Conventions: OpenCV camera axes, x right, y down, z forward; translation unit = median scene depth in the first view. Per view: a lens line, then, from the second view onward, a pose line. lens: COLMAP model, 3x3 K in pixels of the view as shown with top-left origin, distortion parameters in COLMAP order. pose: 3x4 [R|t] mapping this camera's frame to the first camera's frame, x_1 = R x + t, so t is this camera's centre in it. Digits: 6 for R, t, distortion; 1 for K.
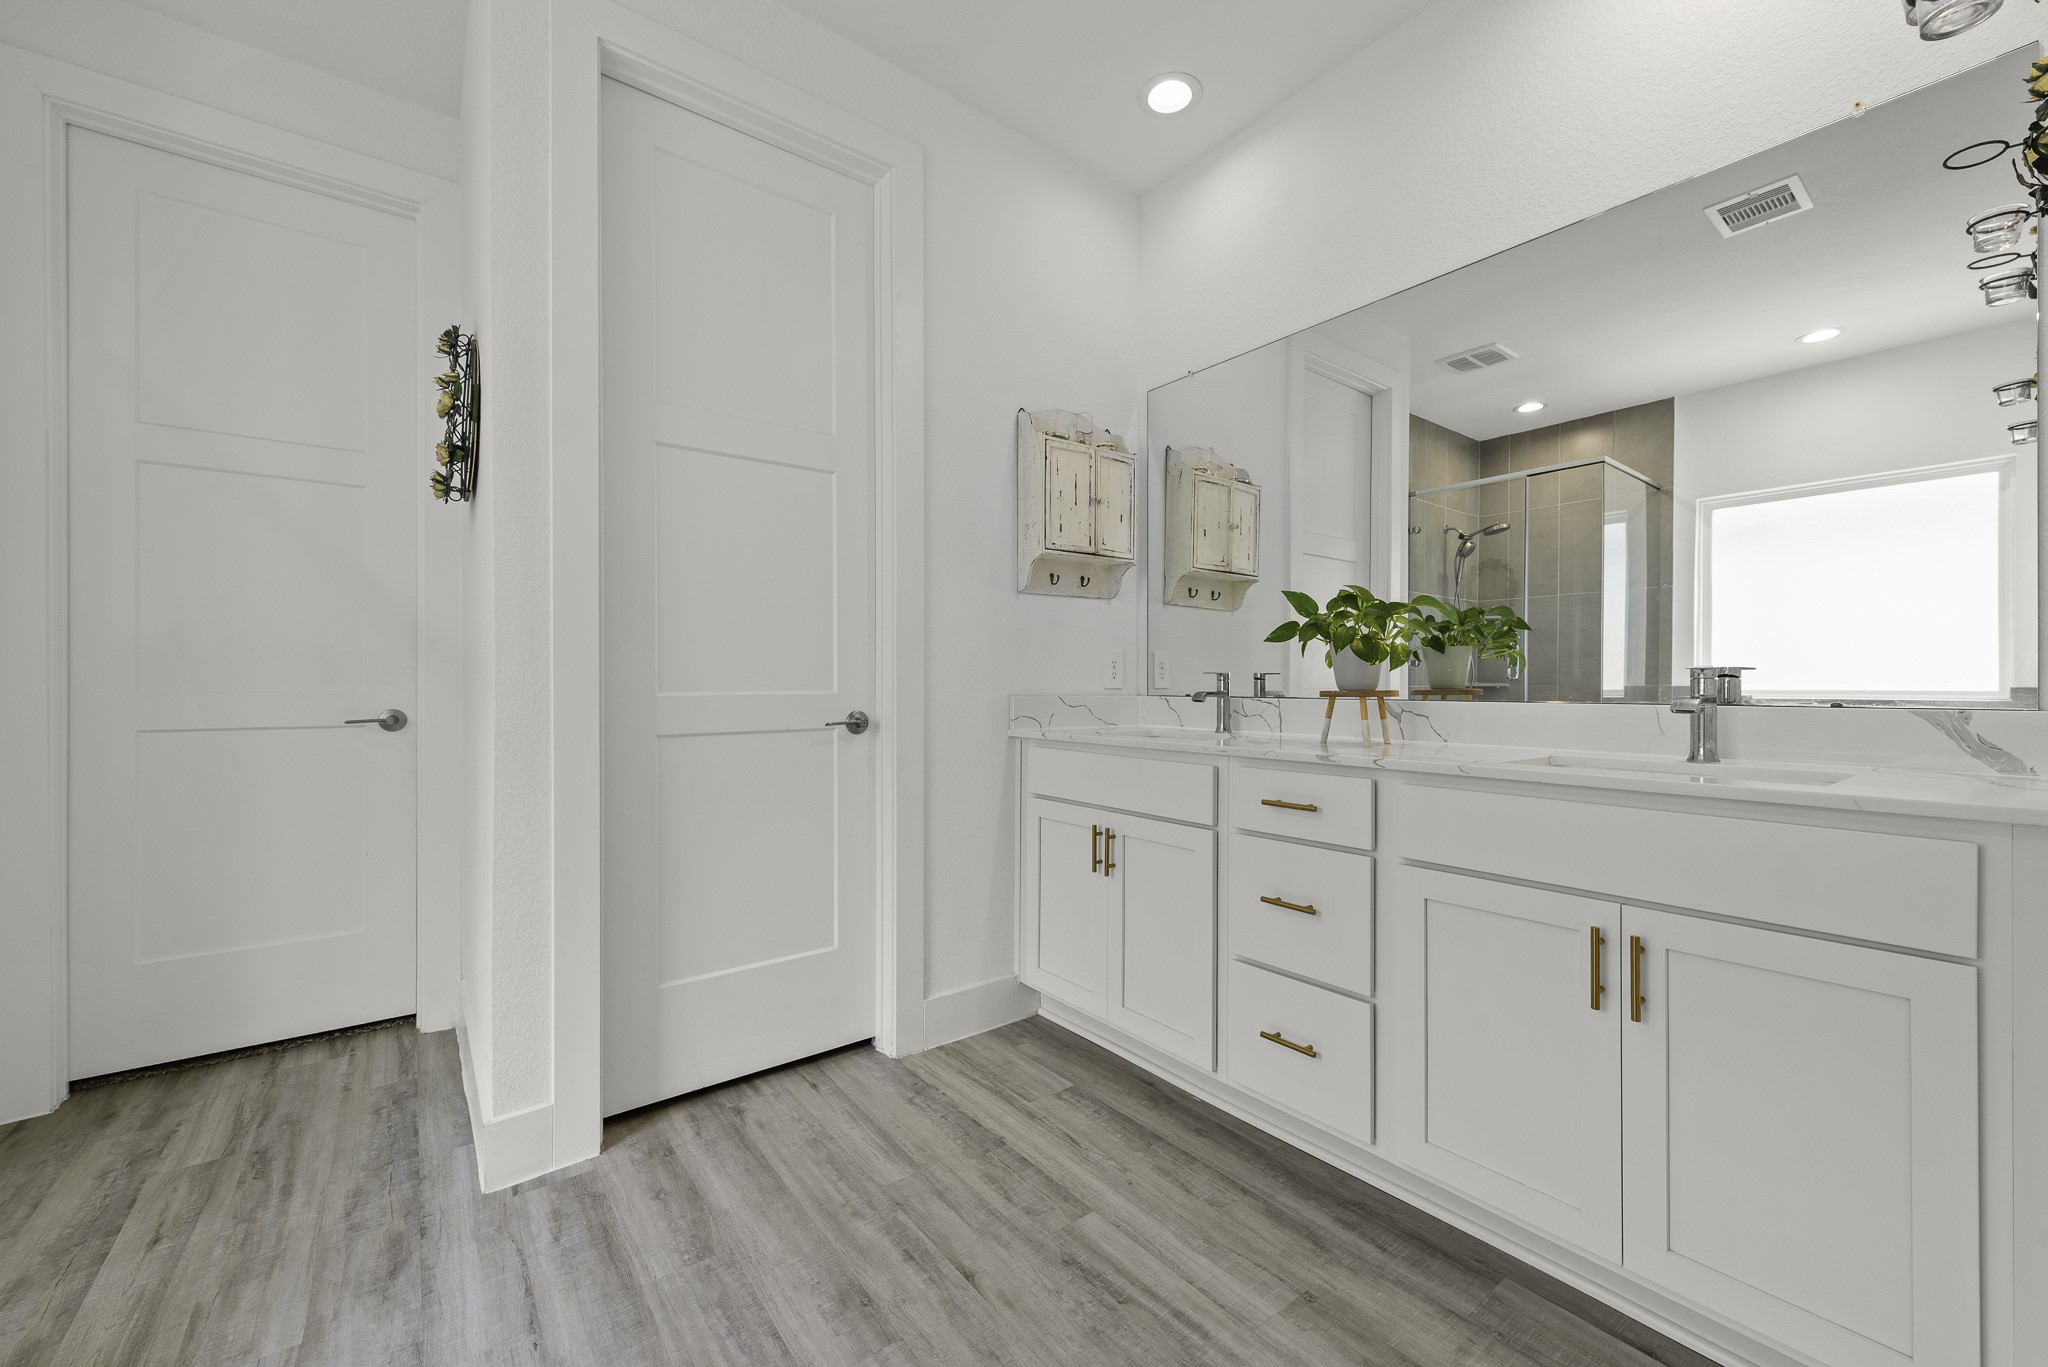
lens RADIAL K [[806.3, 0, 1033.8], [0, 806.3, 683.0], [0, 0, 1]] dist [0.011103, -0.002940]
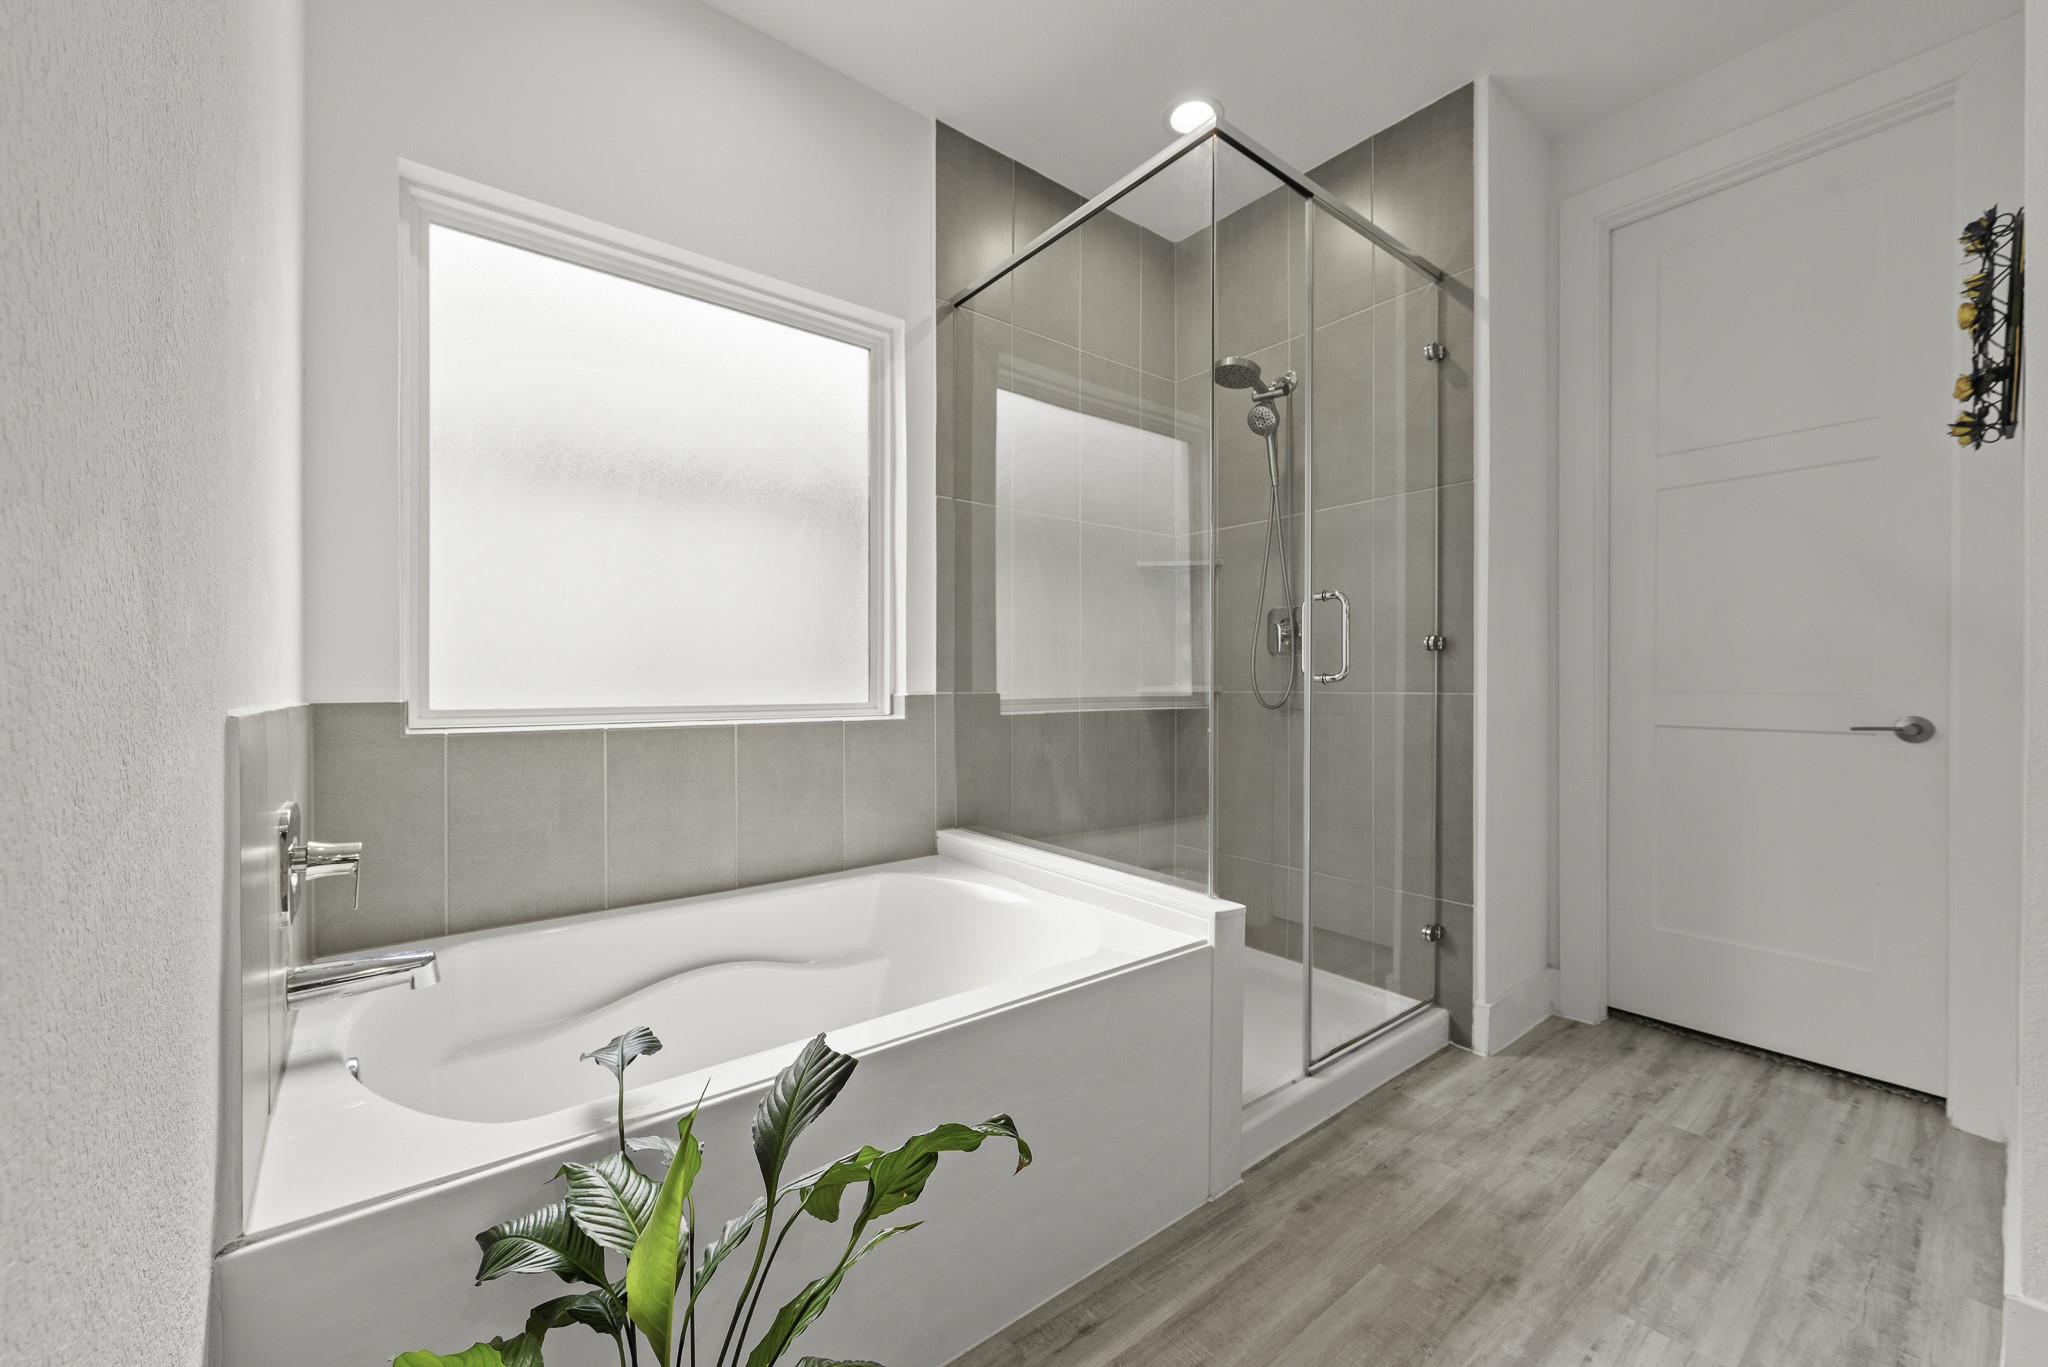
lens RADIAL K [[806.3, 0, 1035.7], [0, 806.3, 684.2], [0, 0, 1]] dist [0.011103, -0.002940]
pose [[0.012766, 0.003117, -0.999914, 0.036171], [-0.001581, 0.999994, 0.003097, -0.001803], [0.999917, 0.001541, 0.012771, 0.119673]]
